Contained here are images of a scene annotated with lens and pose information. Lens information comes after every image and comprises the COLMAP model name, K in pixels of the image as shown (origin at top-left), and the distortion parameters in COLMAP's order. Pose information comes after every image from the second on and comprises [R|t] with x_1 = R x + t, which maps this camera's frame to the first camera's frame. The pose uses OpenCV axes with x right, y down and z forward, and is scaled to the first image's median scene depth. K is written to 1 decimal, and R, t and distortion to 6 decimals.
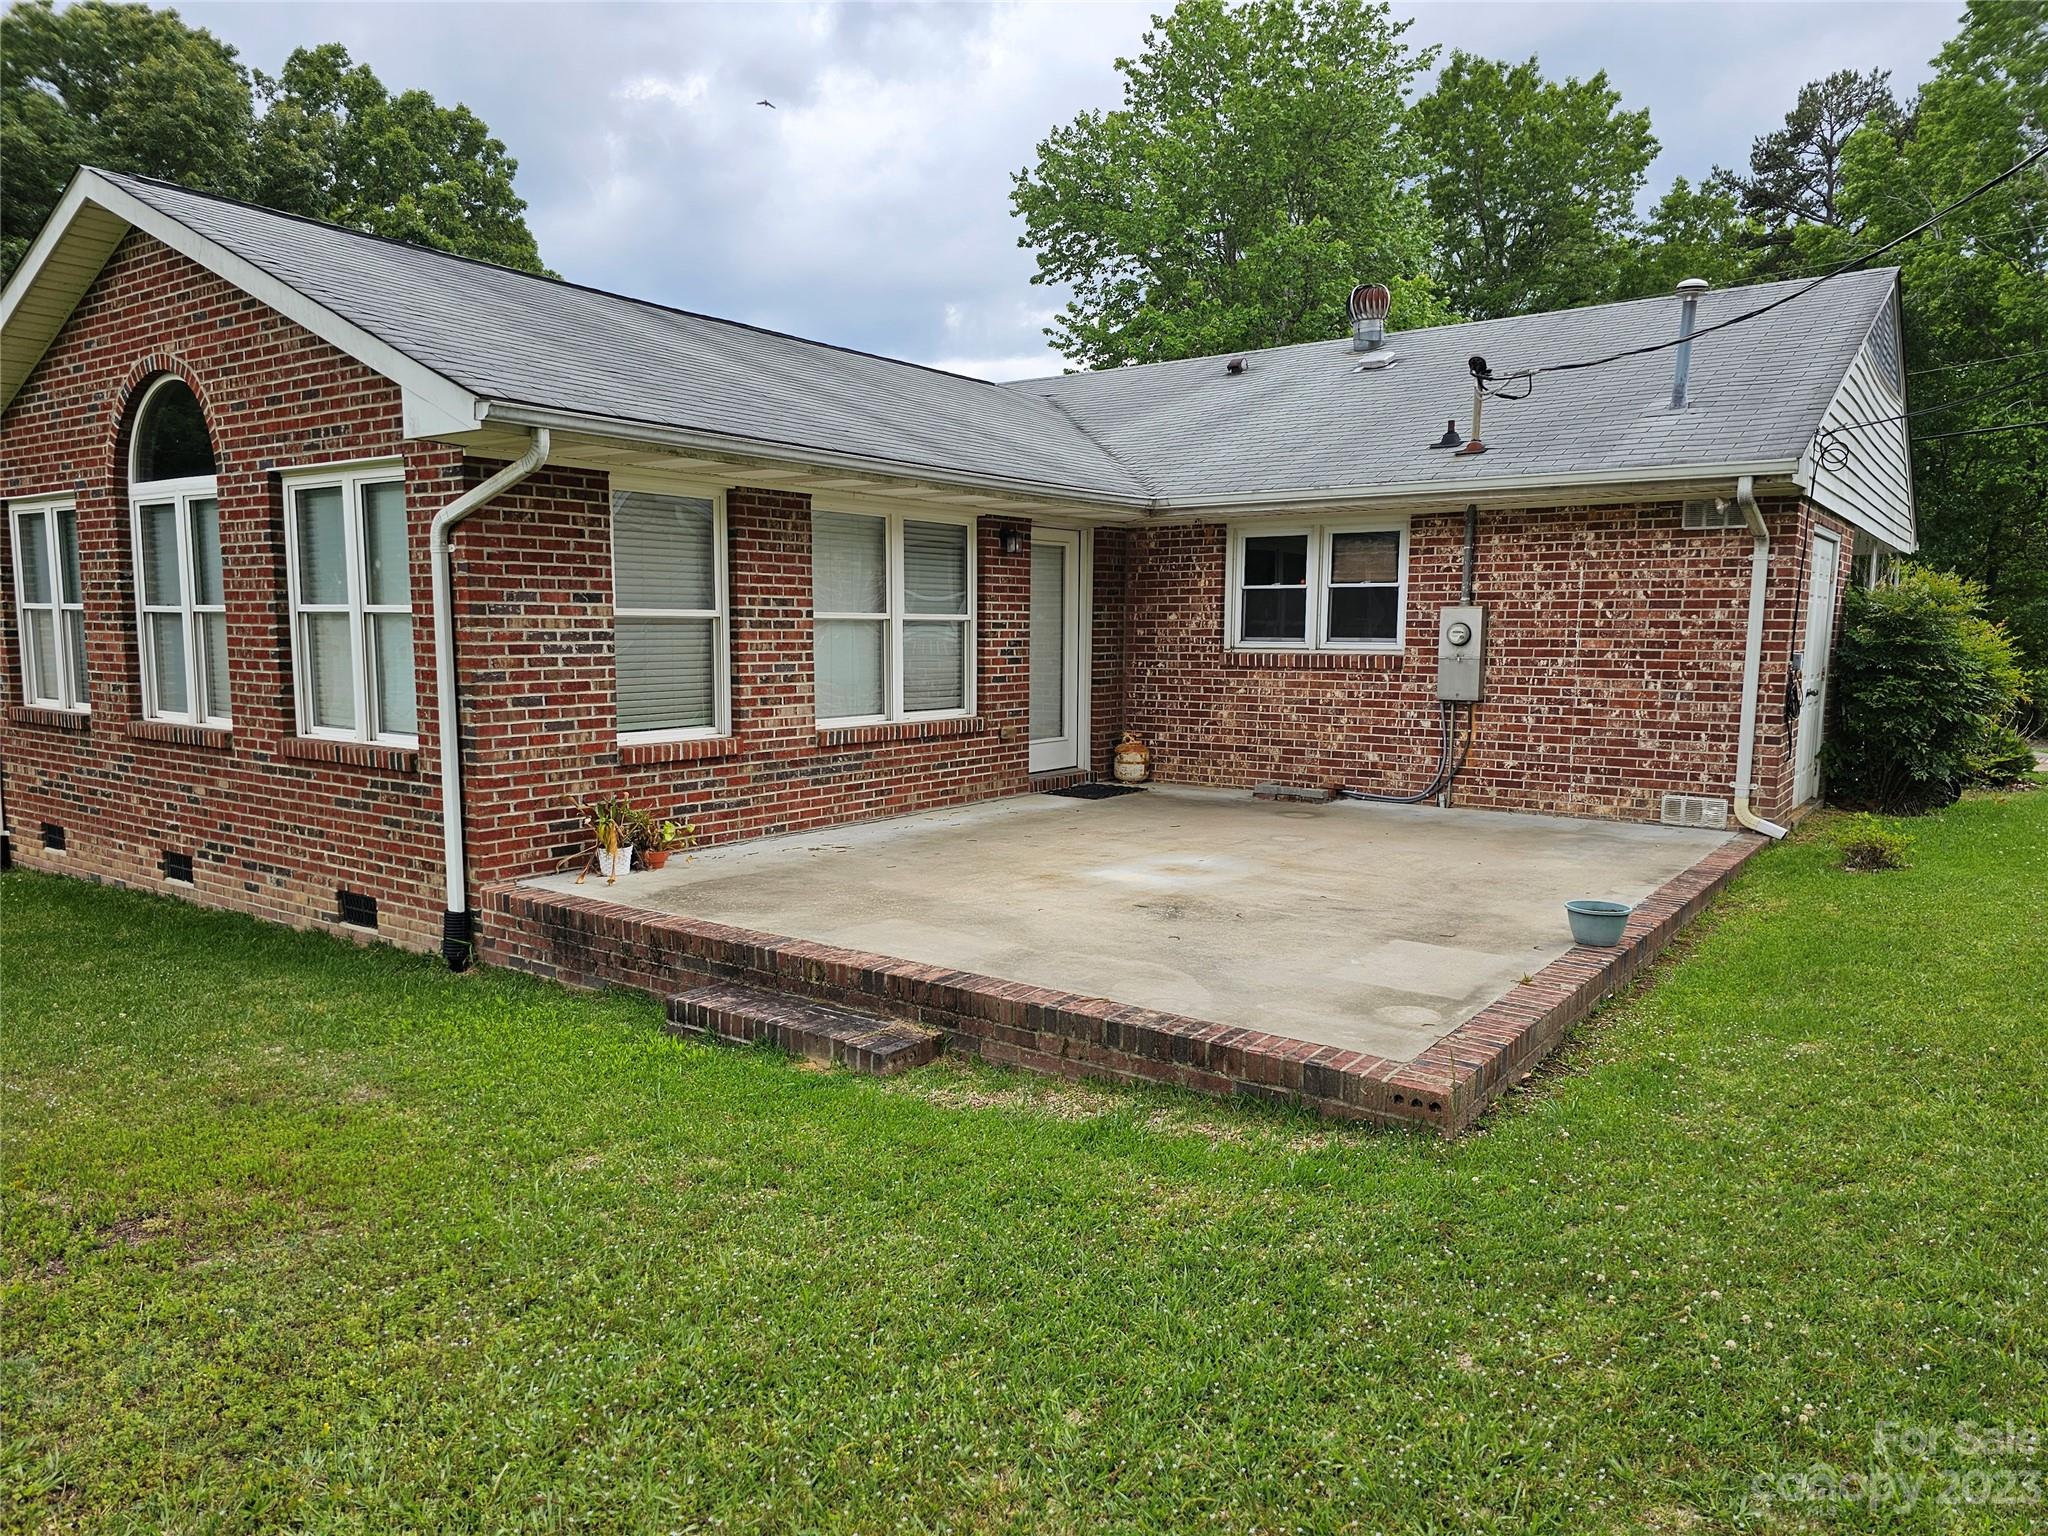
lens RADIAL K [[1385.2, 0, 1031.5], [0, 1385.2, 773.2], [0, 0, 1]] dist [0.073863, -0.060057]
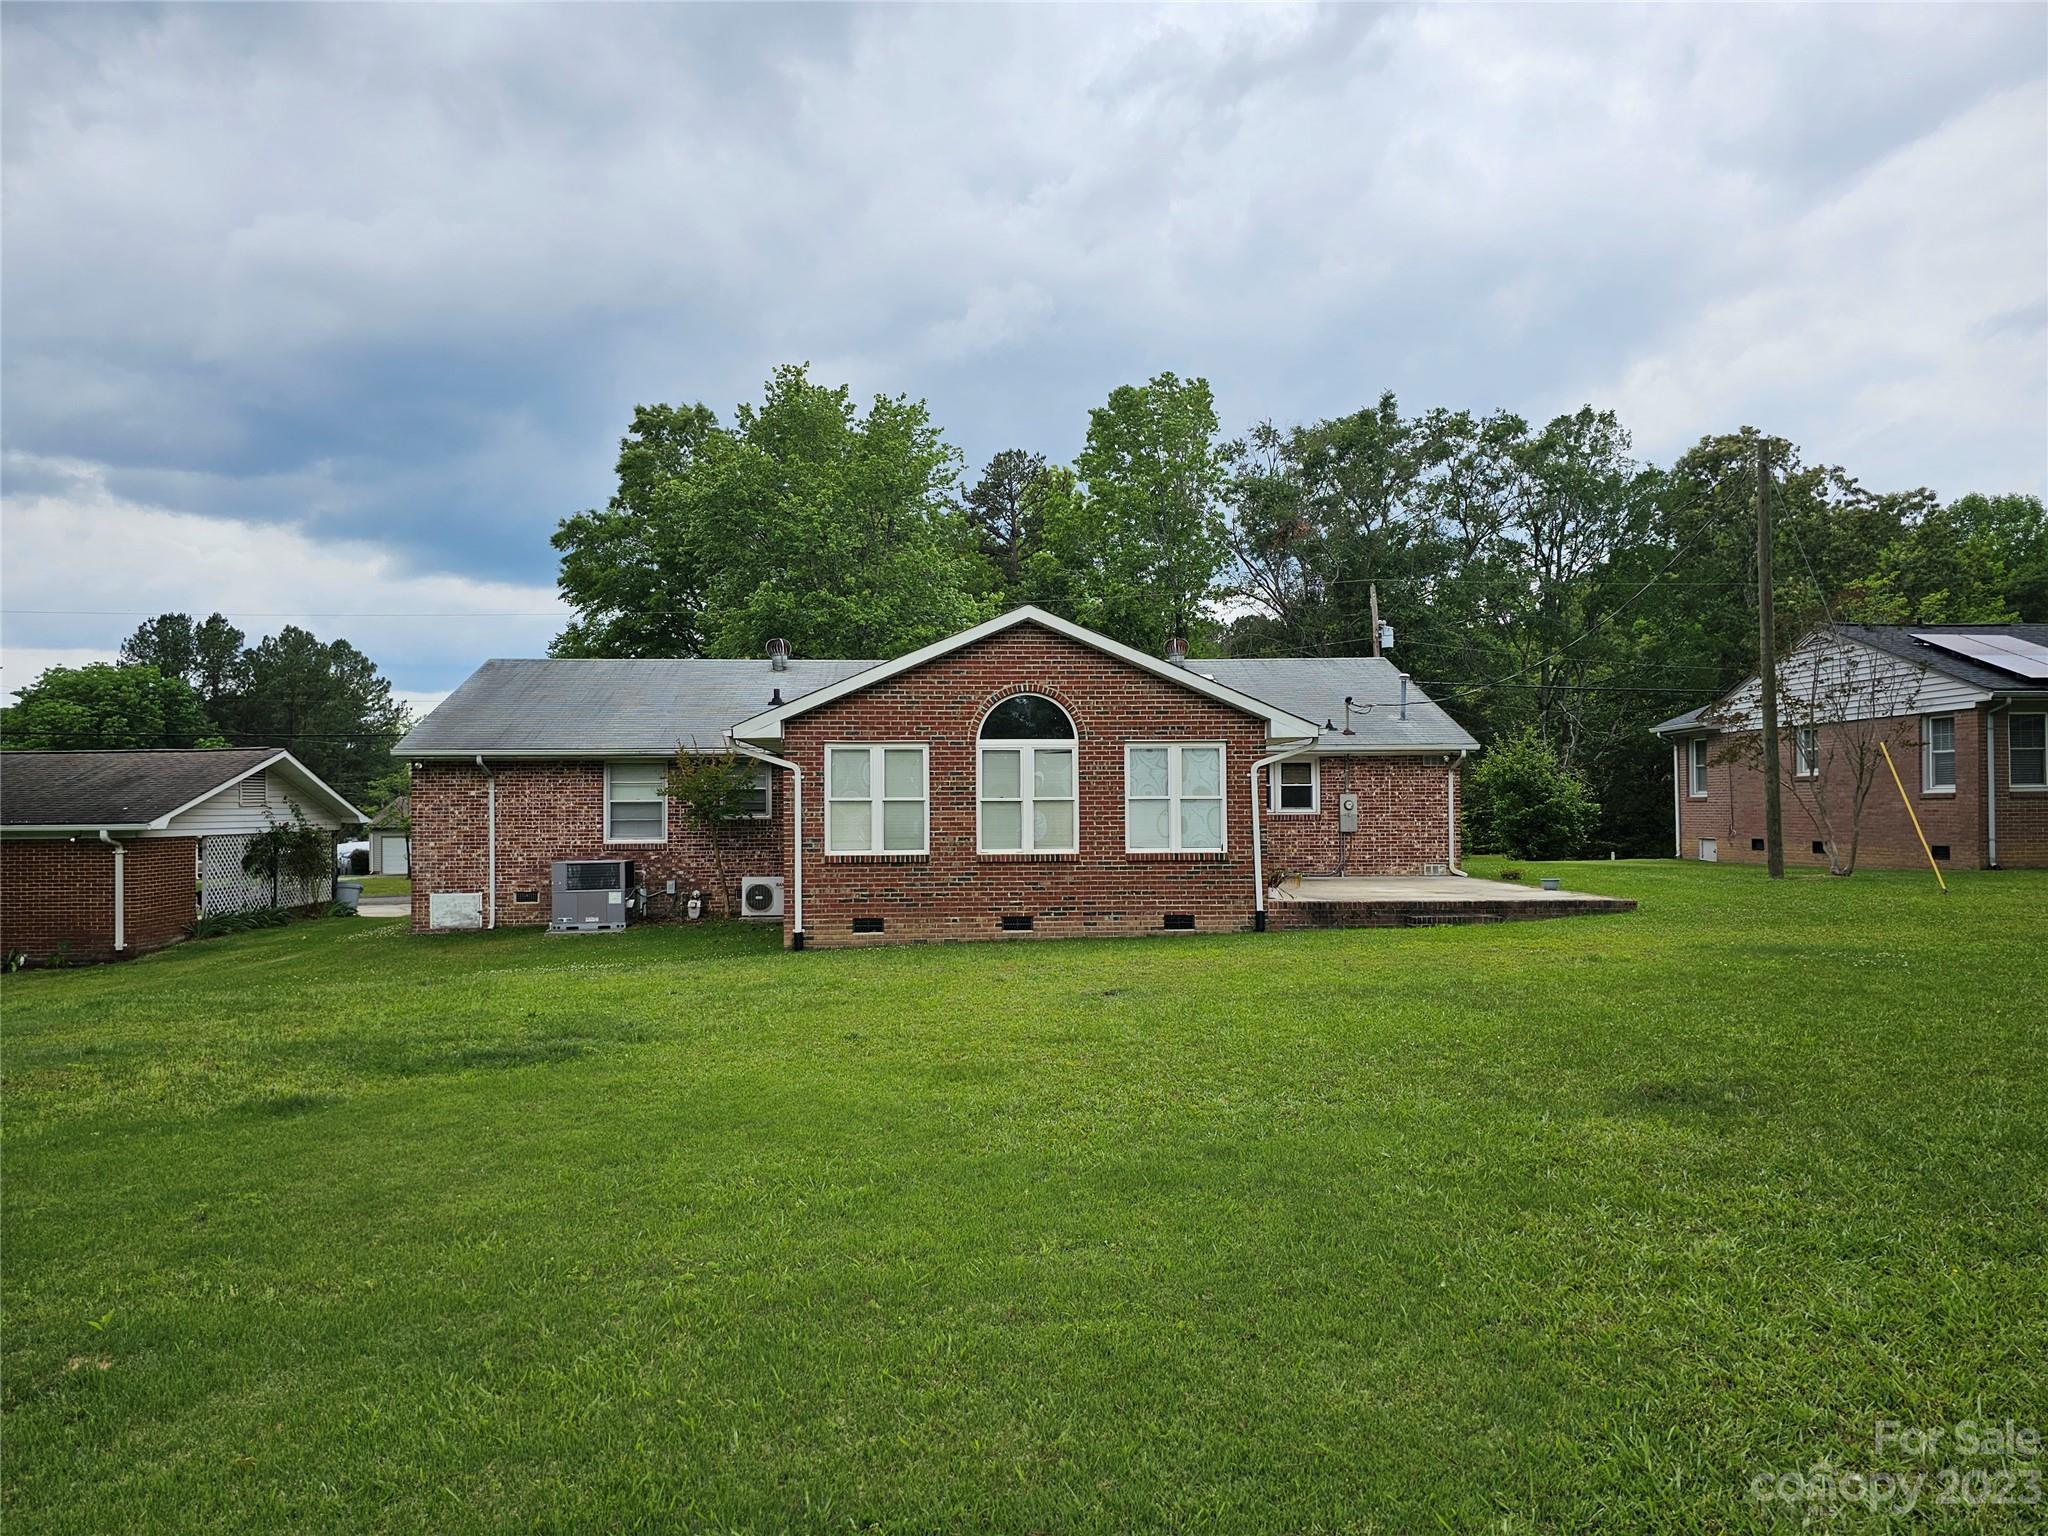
lens RADIAL K [[1385.2, 0, 1031.5], [0, 1385.2, 773.2], [0, 0, 1]] dist [0.073863, -0.060057]
pose [[0.772398, 0.003694, 0.635128, -1.698385], [0.081342, 0.991173, -0.104688, 0.056437], [-0.629909, 0.132524, 0.765279, -0.539796]]
